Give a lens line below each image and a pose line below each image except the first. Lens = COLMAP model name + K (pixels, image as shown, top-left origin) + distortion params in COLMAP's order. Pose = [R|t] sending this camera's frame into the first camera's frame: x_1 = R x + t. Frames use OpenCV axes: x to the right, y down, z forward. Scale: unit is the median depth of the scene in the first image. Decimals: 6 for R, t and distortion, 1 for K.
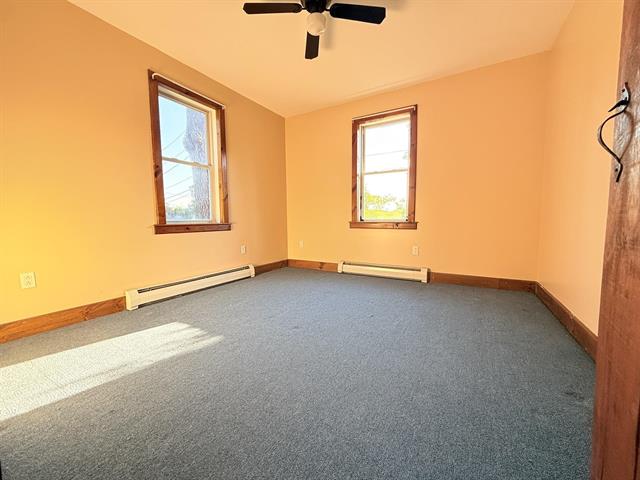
lens RADIAL K [[253.7, 0, 317.7], [0, 253.7, 239.8], [0, 0, 1]] dist [-0.000607, -0.000207]
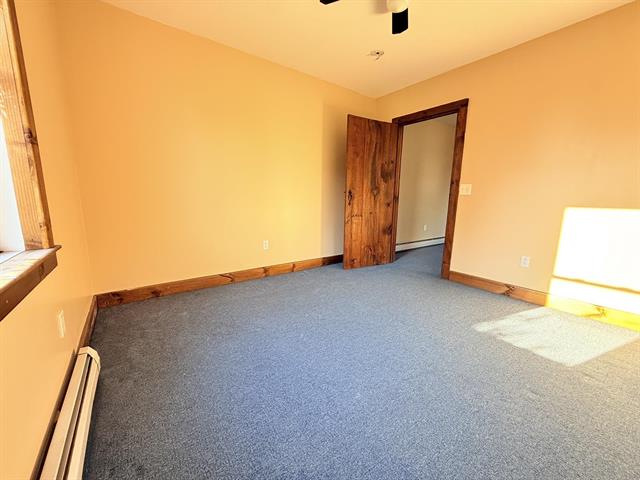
lens RADIAL K [[253.7, 0, 317.7], [0, 253.7, 239.8], [0, 0, 1]] dist [-0.000607, -0.000207]
pose [[-0.924647, -0.062030, 0.375739, -0.133698], [0.033398, 0.969635, 0.242265, -0.266321], [-0.379357, 0.236558, -0.894499, 2.039737]]
